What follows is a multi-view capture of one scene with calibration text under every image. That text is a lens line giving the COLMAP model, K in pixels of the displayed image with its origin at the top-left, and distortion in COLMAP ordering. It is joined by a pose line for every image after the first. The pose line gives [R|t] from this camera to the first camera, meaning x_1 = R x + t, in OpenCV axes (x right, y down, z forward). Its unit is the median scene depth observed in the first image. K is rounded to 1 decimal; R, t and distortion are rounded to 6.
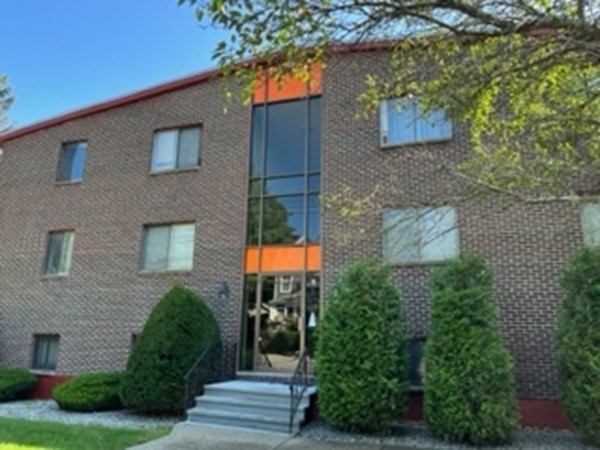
lens RADIAL K [[458.0, 0, 302.1], [0, 458.0, 226.9], [0, 0, 1]] dist [0.059057, -0.062148]
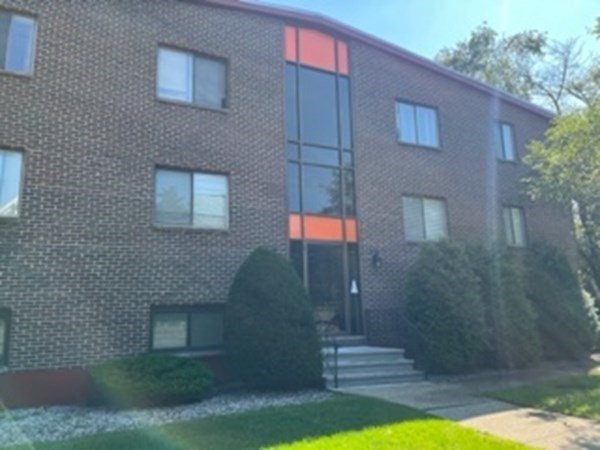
lens RADIAL K [[458.0, 0, 302.6], [0, 458.0, 223.9], [0, 0, 1]] dist [0.059057, -0.062148]
pose [[0.705497, 0.092289, 0.702679, -0.717859], [-0.147533, 0.988889, 0.018244, 0.043421], [-0.693187, -0.116539, 0.711274, 0.267931]]
